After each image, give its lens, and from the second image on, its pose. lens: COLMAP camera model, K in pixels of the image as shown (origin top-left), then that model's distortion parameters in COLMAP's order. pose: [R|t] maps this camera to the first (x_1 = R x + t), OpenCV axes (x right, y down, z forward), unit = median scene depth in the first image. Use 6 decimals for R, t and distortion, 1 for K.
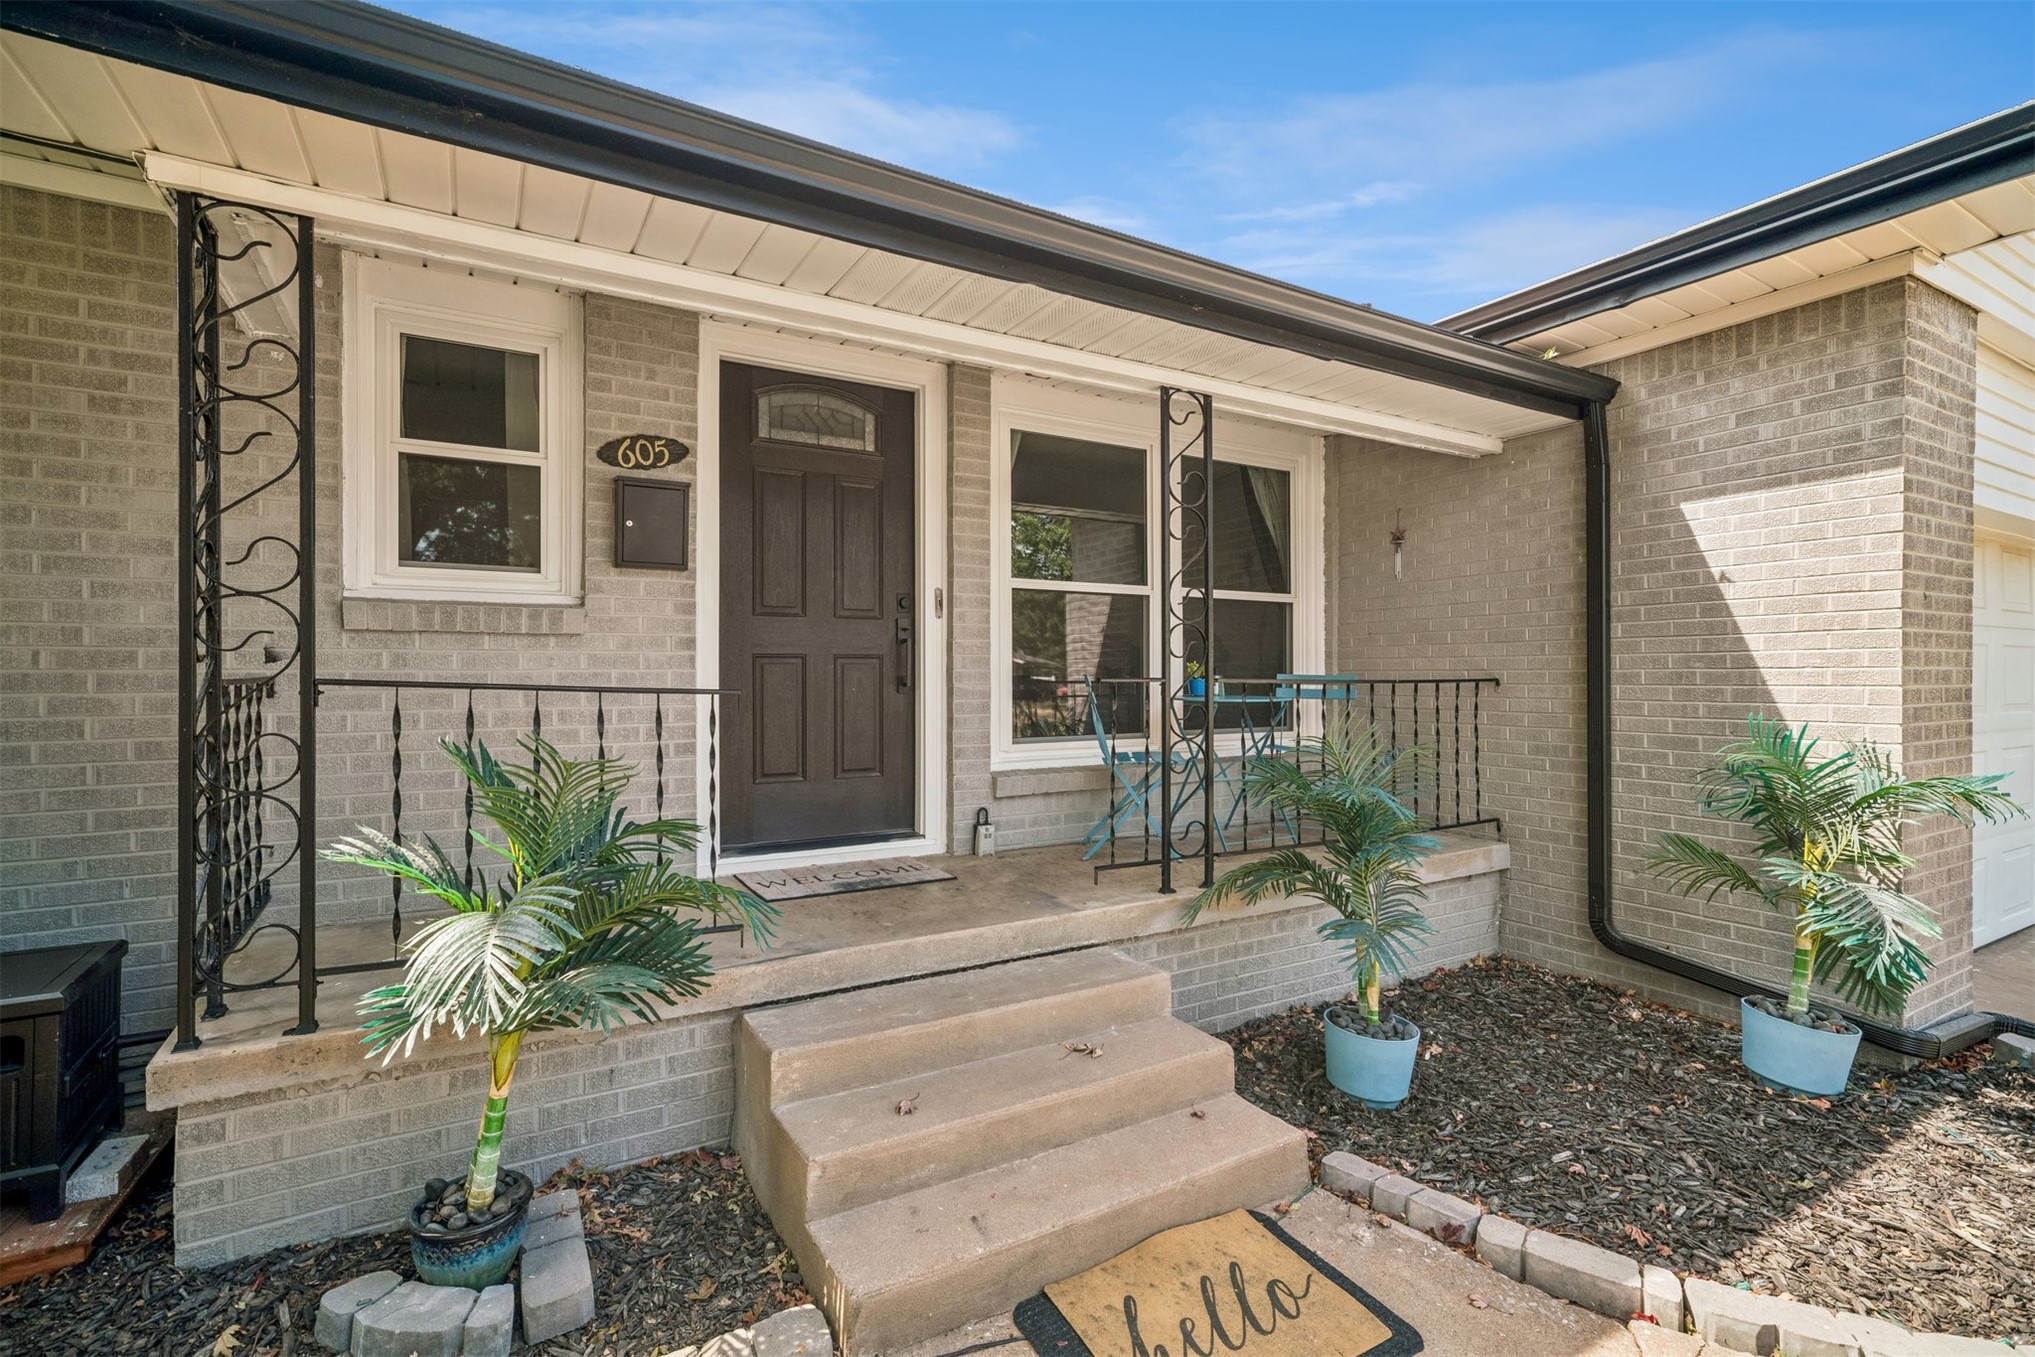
lens RADIAL K [[884.0, 0, 1019.9], [0, 884.0, 670.2], [0, 0, 1]] dist [0.001054, 0.001101]
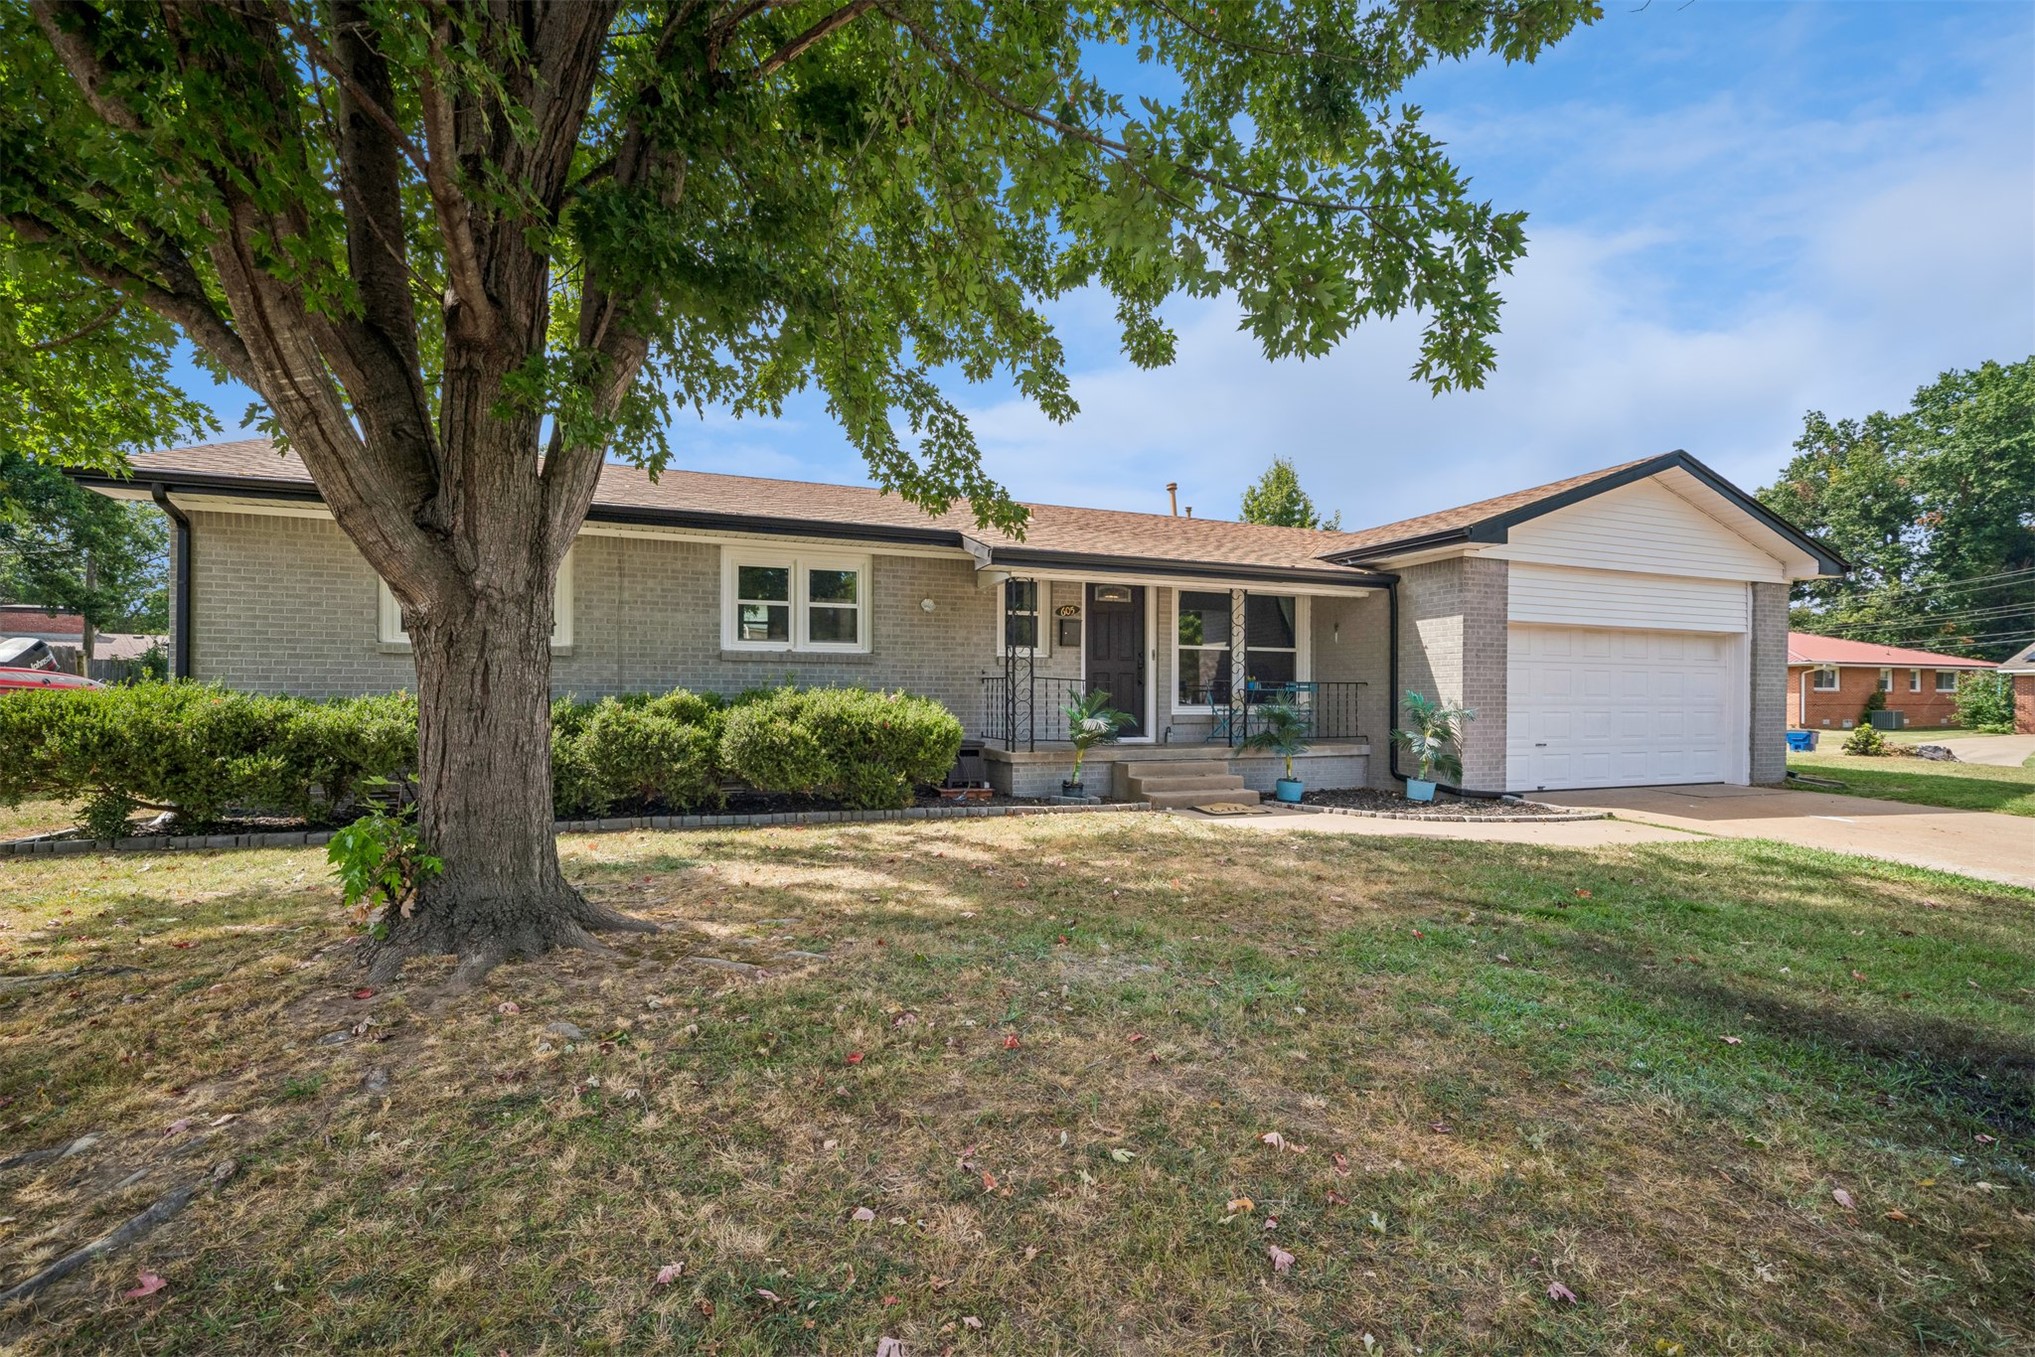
lens RADIAL K [[884.0, 0, 1010.7], [0, 884.0, 693.5], [0, 0, 1]] dist [0.001054, 0.001101]
pose [[0.986620, 0.006899, -0.162889, -0.077461], [-0.007366, 0.999970, -0.002268, 0.057013], [0.162869, 0.003437, 0.986642, -1.818057]]
